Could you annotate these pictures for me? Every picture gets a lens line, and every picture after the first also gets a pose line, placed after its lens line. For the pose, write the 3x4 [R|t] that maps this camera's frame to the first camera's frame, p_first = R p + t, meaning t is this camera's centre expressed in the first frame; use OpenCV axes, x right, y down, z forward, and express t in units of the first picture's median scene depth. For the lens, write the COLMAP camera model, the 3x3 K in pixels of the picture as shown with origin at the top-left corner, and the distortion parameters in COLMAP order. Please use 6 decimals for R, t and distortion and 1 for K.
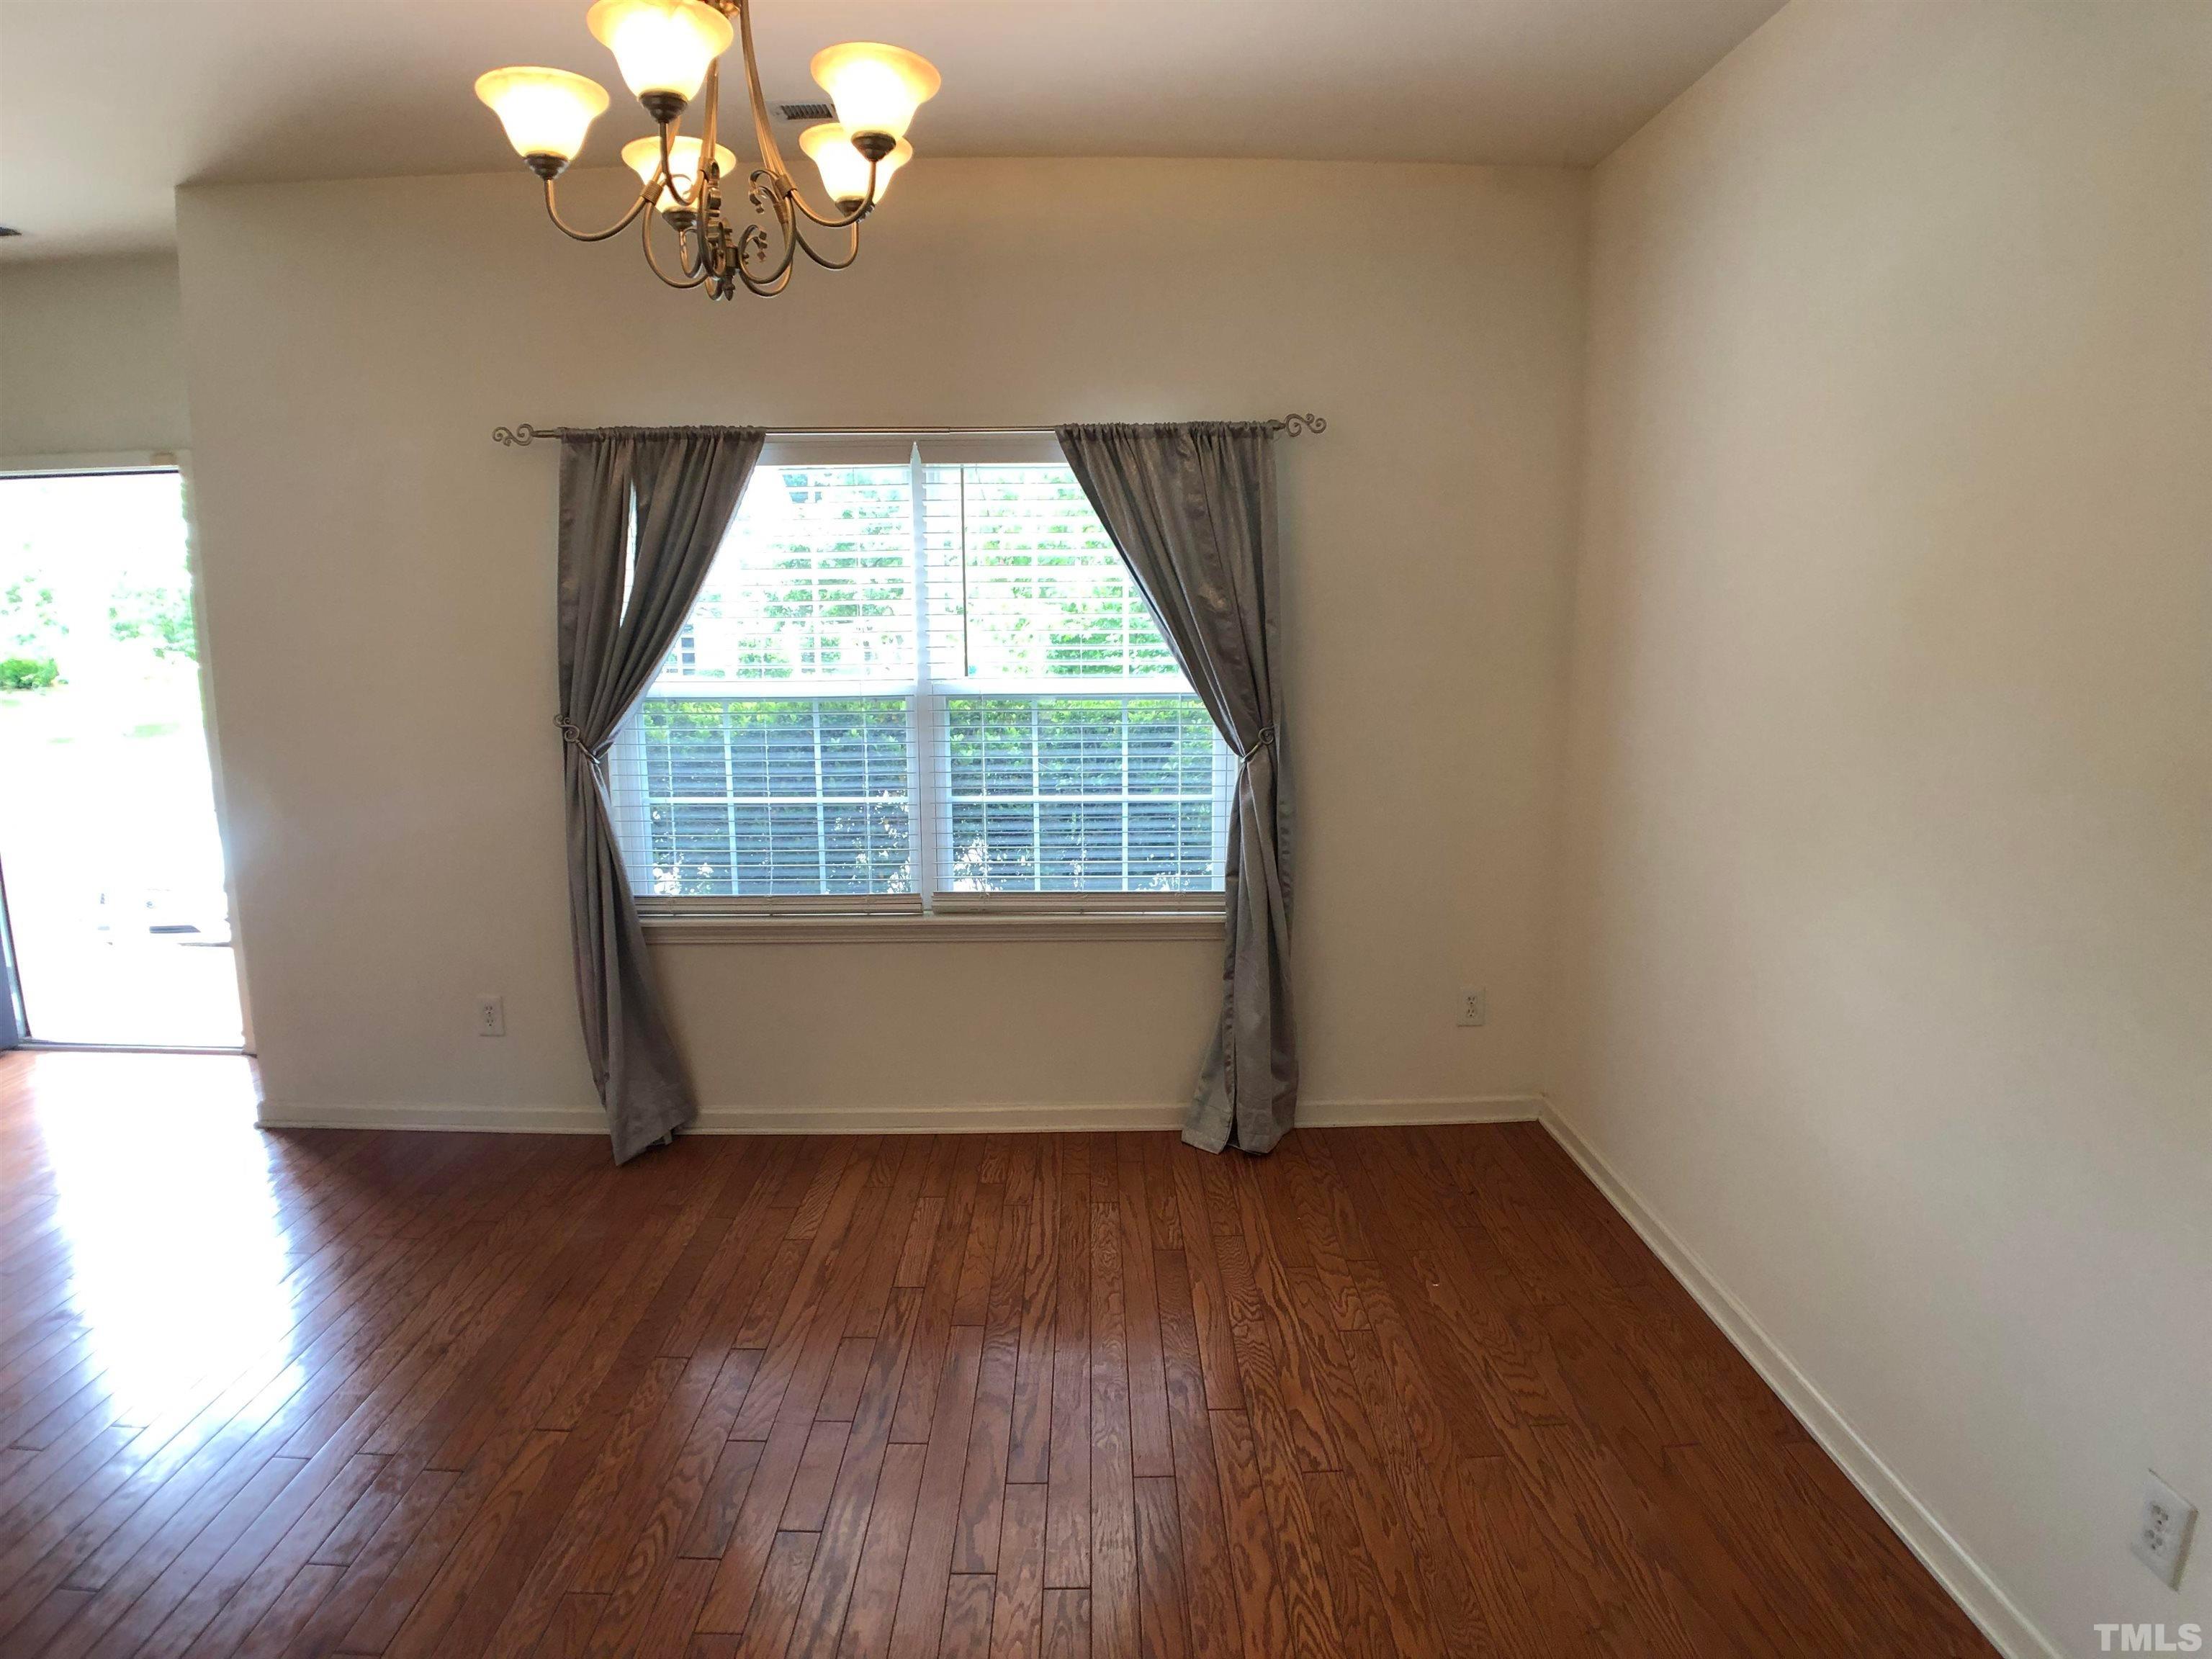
lens RADIAL K [[1202.3, 0, 1111.2], [0, 1202.3, 810.7], [0, 0, 1]] dist [-0.083715, 0.008740]
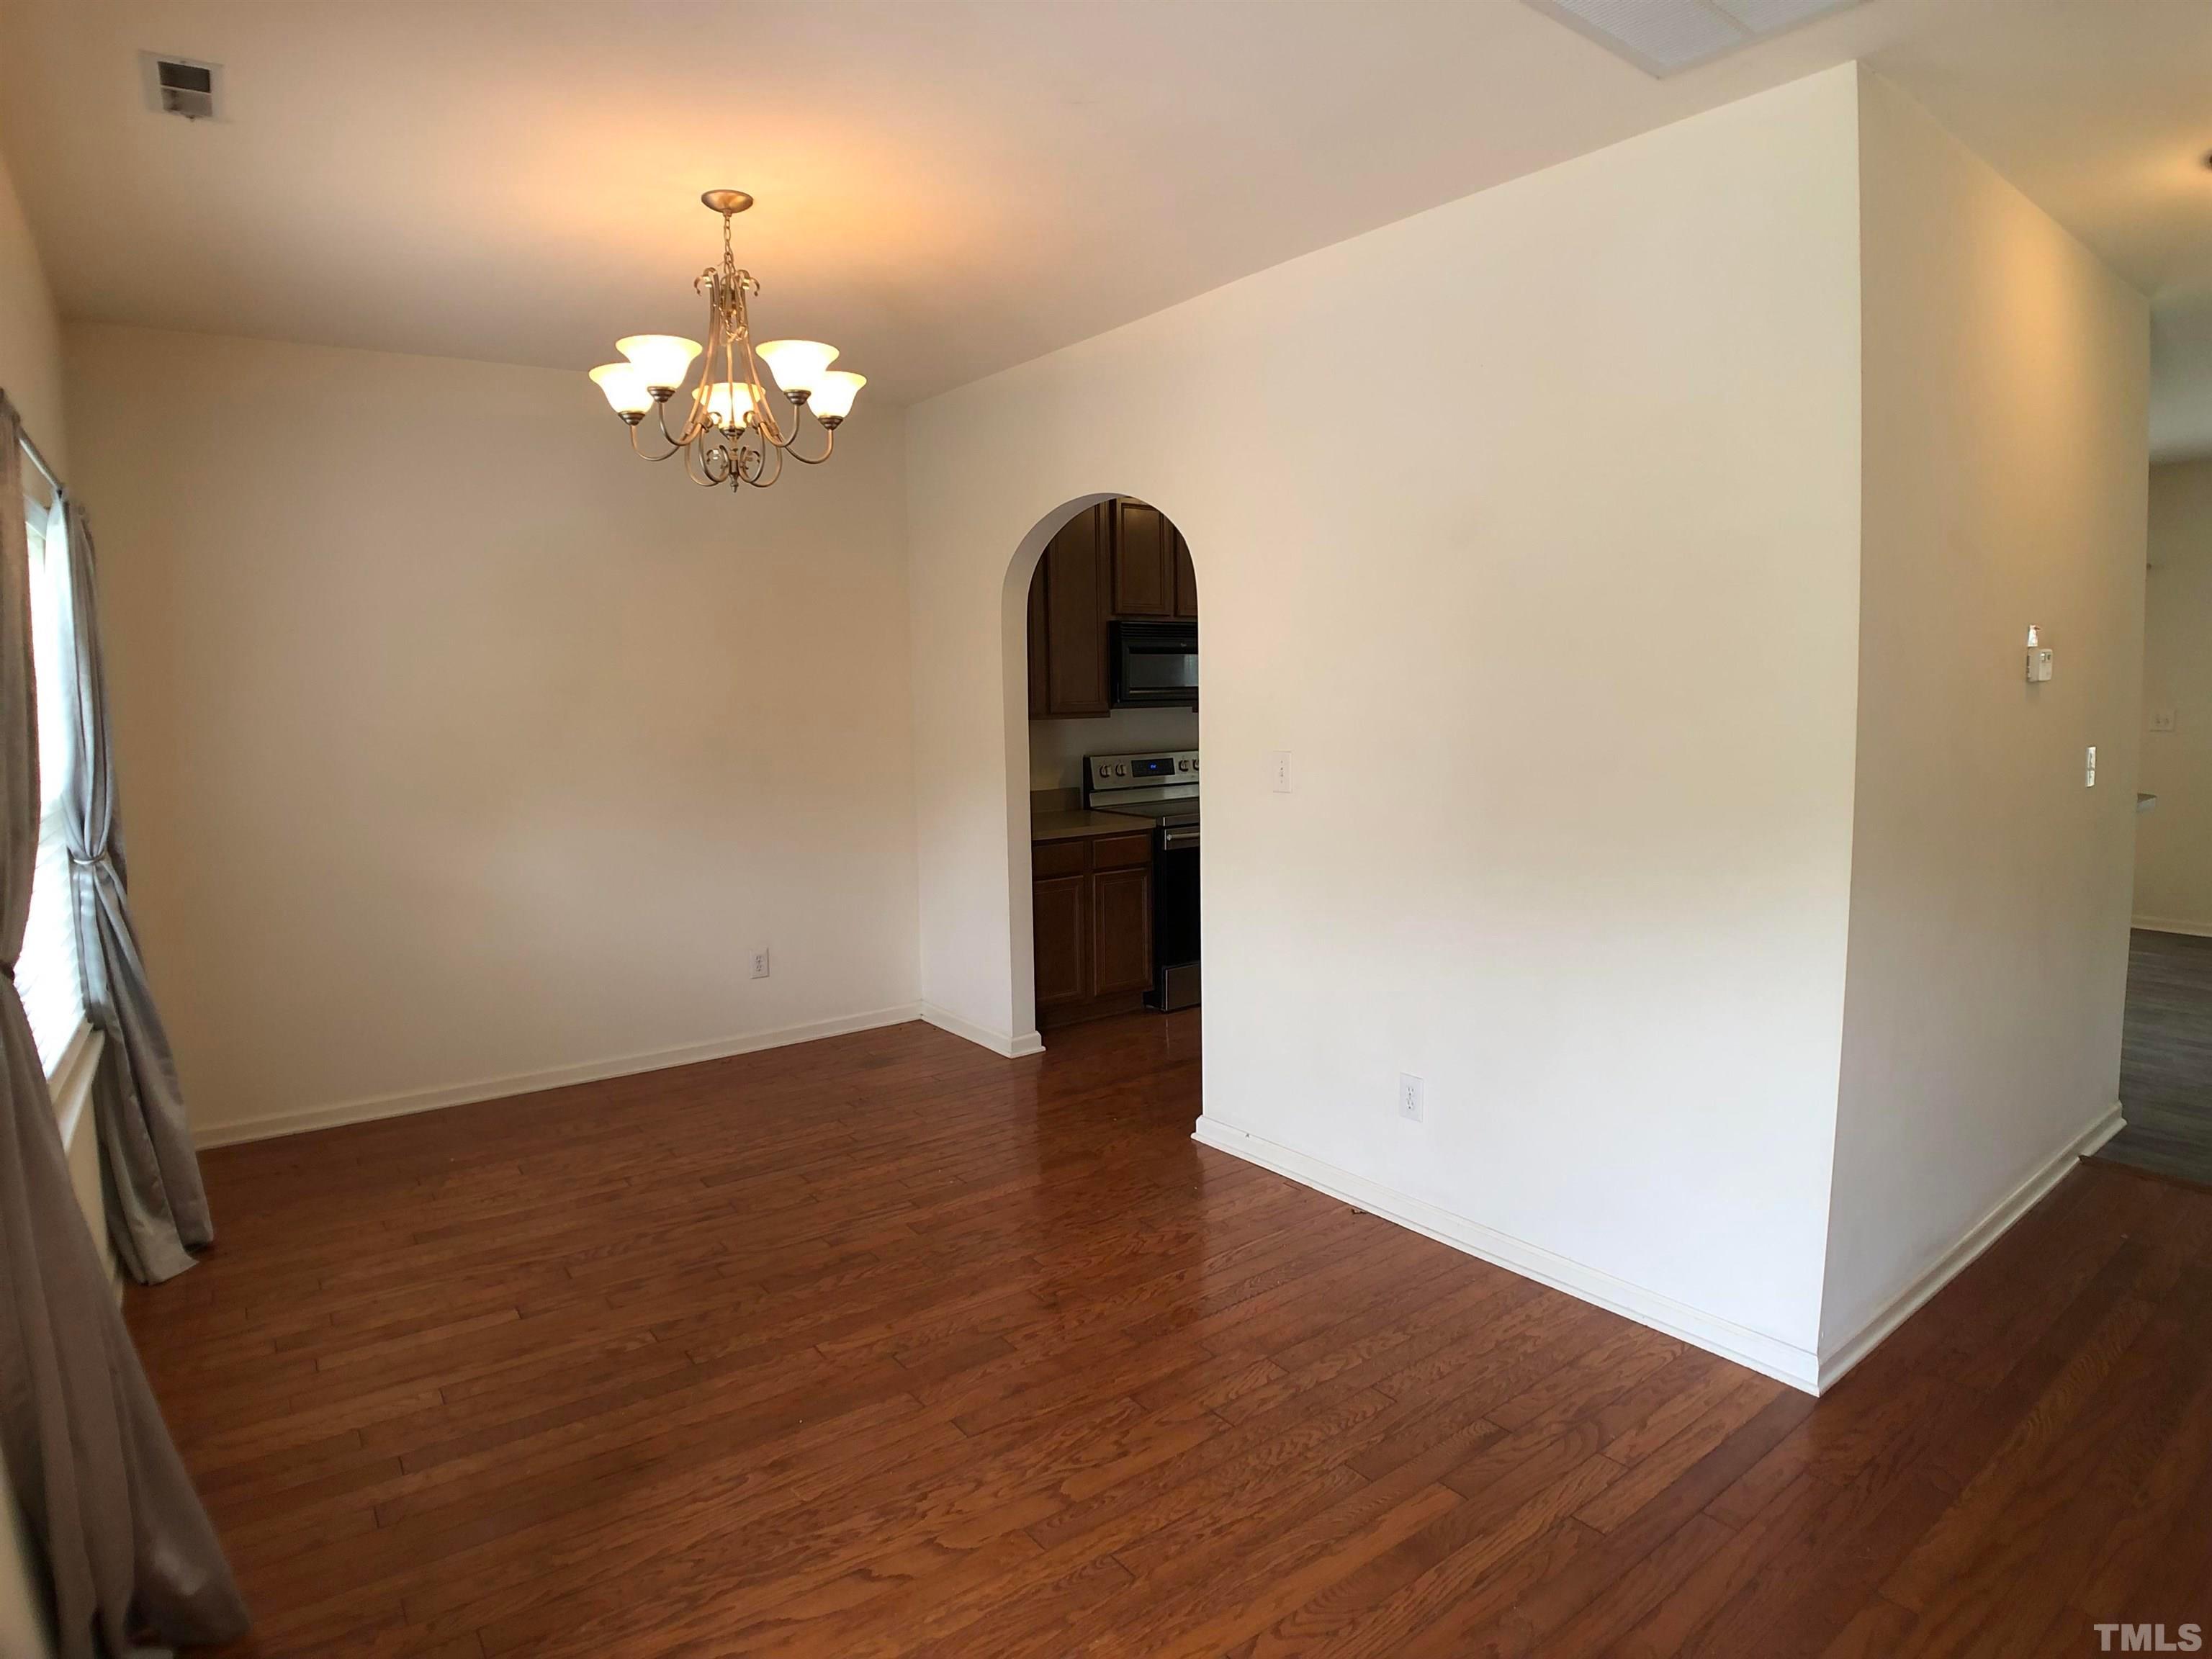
lens RADIAL K [[1239.0, 0, 1105.2], [0, 1239.0, 822.9], [0, 0, 1]] dist [-0.099017, 0.019434]
pose [[-0.579859, -0.073575, 0.811388, -1.299477], [0.144100, 0.970950, 0.191026, -0.151041], [-0.801872, 0.227689, -0.552412, 1.057934]]
